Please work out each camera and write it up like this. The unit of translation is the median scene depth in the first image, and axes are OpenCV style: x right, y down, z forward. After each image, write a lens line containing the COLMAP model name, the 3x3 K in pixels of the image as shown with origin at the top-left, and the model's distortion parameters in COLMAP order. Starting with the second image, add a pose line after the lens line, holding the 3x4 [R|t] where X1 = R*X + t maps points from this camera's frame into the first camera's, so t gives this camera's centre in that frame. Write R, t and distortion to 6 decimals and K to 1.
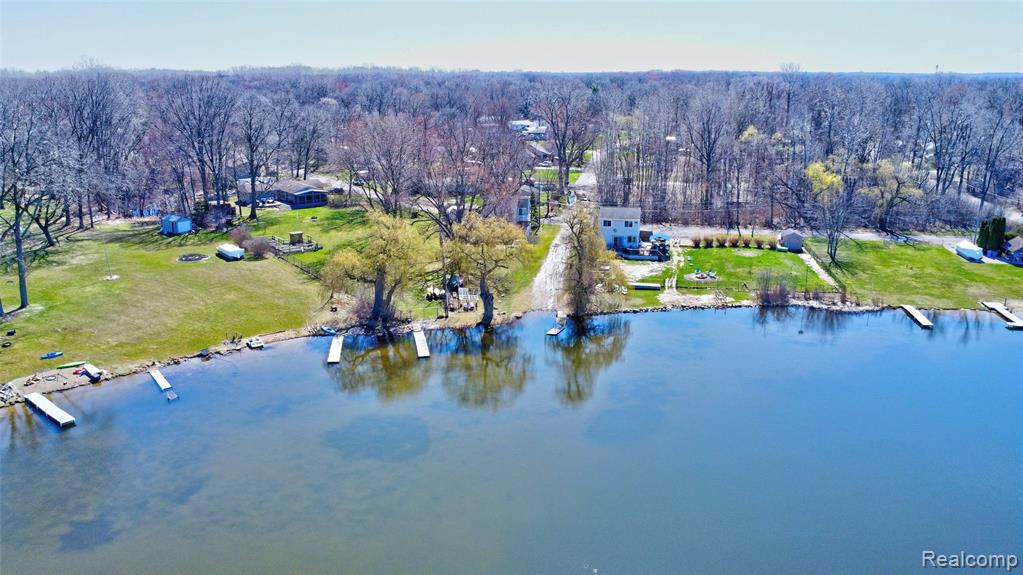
lens RADIAL K [[742.0, 0, 505.3], [0, 742.0, 287.8], [0, 0, 1]] dist [-0.035791, 0.000630]
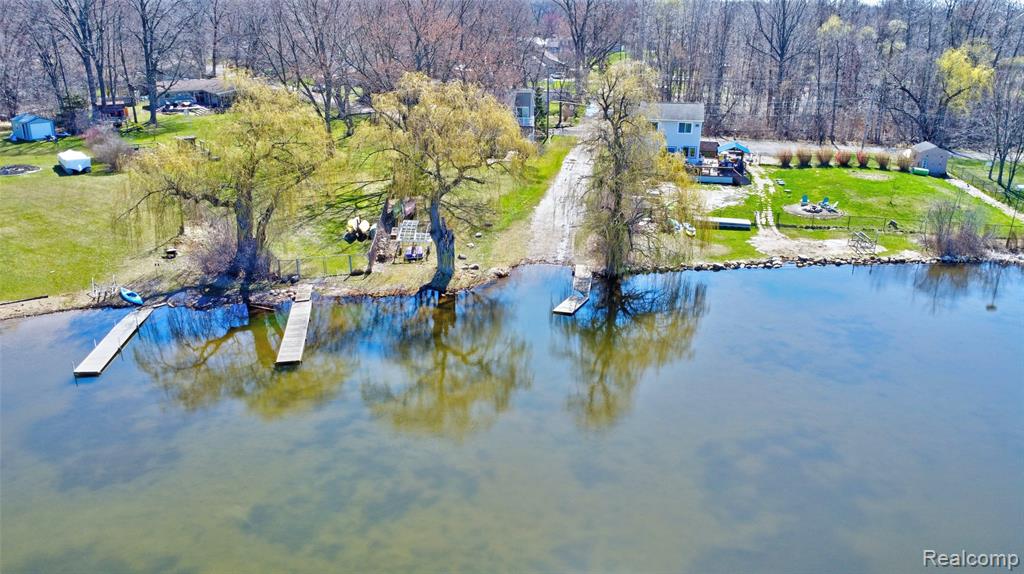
lens RADIAL K [[742.7, 0, 513.1], [0, 742.7, 285.2], [0, 0, 1]] dist [-0.035791, 0.000630]
pose [[0.999859, 0.016753, -0.000764, 0.024542], [-0.016648, 0.997029, 0.075210, 0.005778], [0.002022, -0.075187, 0.997167, 0.430610]]
